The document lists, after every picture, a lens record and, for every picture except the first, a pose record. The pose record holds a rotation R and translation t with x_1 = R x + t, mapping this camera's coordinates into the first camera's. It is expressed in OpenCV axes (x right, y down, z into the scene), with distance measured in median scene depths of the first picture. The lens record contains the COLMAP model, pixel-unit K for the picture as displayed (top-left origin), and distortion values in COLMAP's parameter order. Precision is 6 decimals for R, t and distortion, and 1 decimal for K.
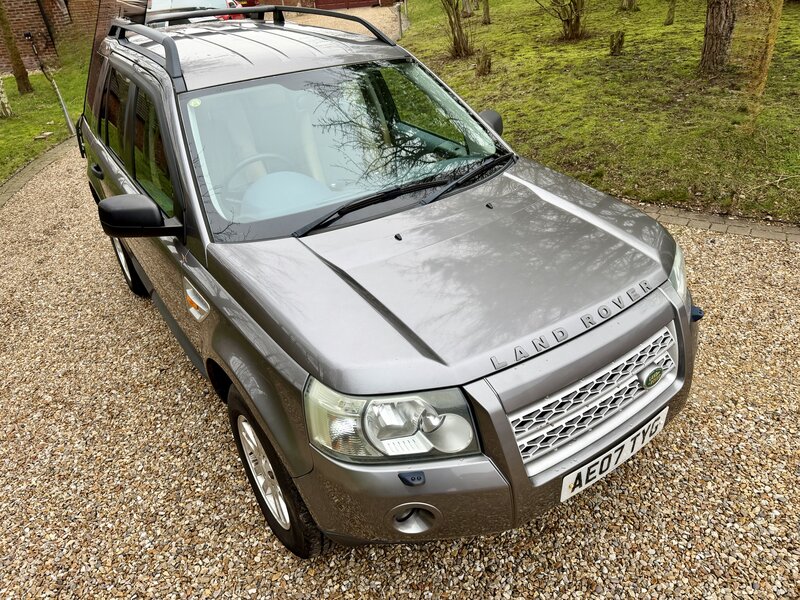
lens RADIAL K [[565.3, 0, 399.6], [0, 565.3, 299.9], [0, 0, 1]] dist [0.059325, -0.061271]
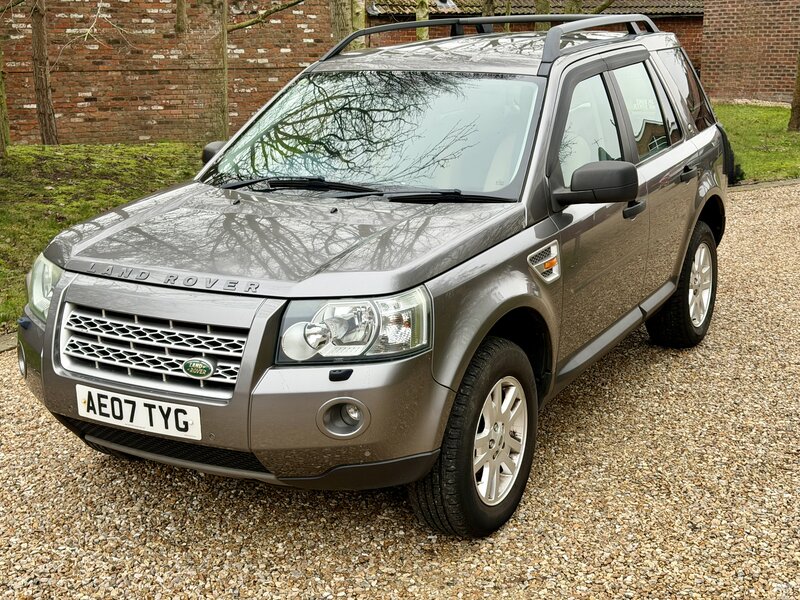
lens RADIAL K [[1122.5, 0, 402.2], [0, 1122.5, 297.2], [0, 0, 1]] dist [0.132623, 0.000000]
pose [[0.441756, 0.273038, -0.854577, 1.849940], [-0.467082, 0.883274, 0.040759, -0.173697], [0.765955, 0.381152, 0.517723, 0.208005]]
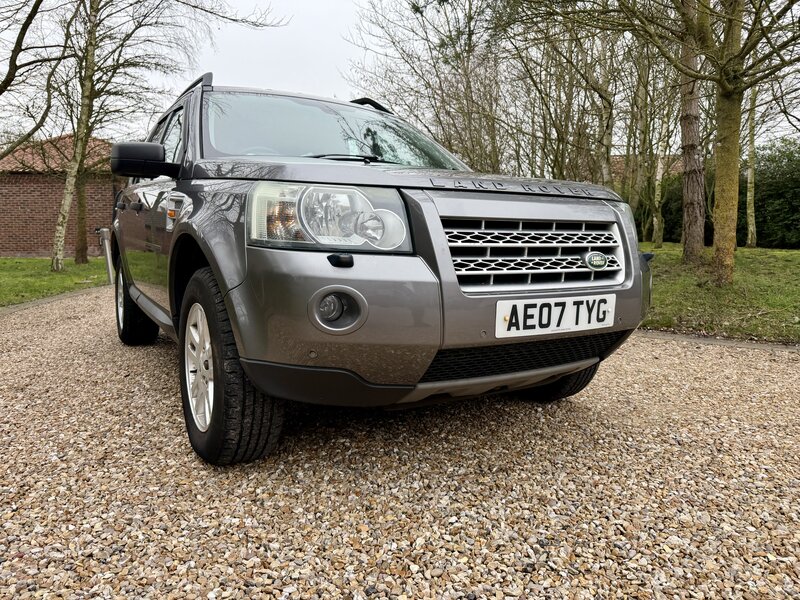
lens RADIAL K [[565.3, 0, 401.8], [0, 565.3, 295.7], [0, 0, 1]] dist [0.059325, -0.061271]
pose [[0.996021, 0.077996, -0.043117, 0.126799], [-0.088860, 0.906059, -0.413717, 0.548392], [0.006799, 0.415902, 0.909384, 0.087151]]
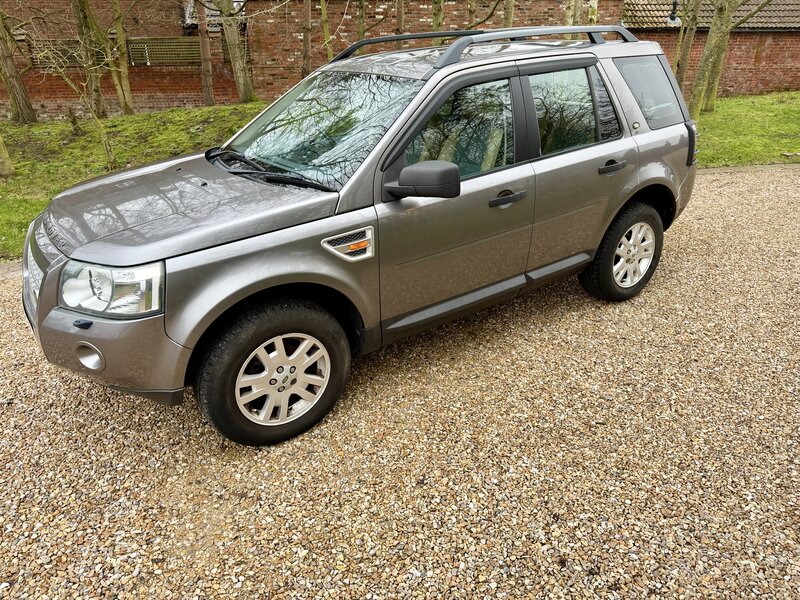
lens RADIAL K [[565.3, 0, 402.6], [0, 565.3, 297.4], [0, 0, 1]] dist [0.059325, -0.061271]
pose [[0.013397, 0.473418, -0.880736, 1.389980], [-0.490531, 0.770653, 0.406784, -0.702041], [0.871321, 0.426579, 0.242551, 1.213838]]
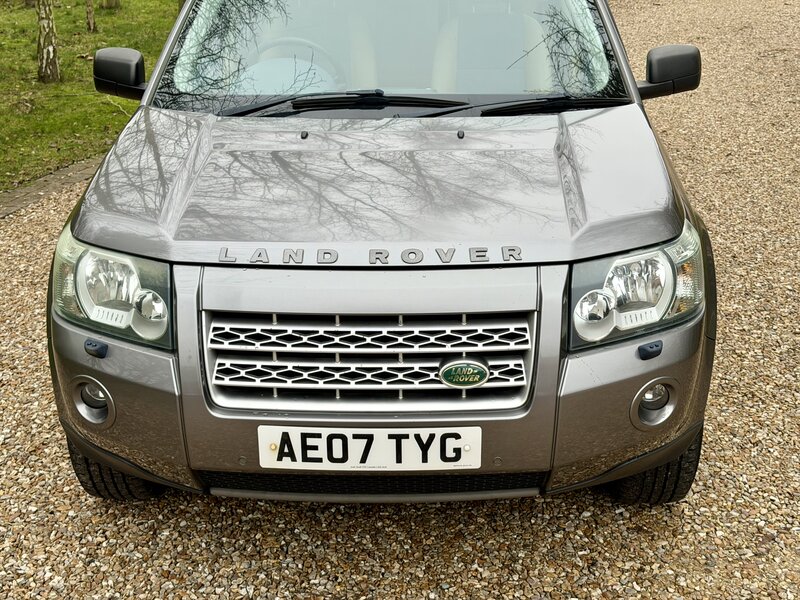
lens RADIAL K [[1122.5, 0, 401.1], [0, 1122.5, 305.8], [0, 0, 1]] dist [0.132623, 0.000000]
pose [[0.805600, 0.262102, -0.531329, 0.928459], [-0.333443, 0.941881, -0.040941, 0.119121], [0.489718, 0.210150, 0.846176, -0.180505]]
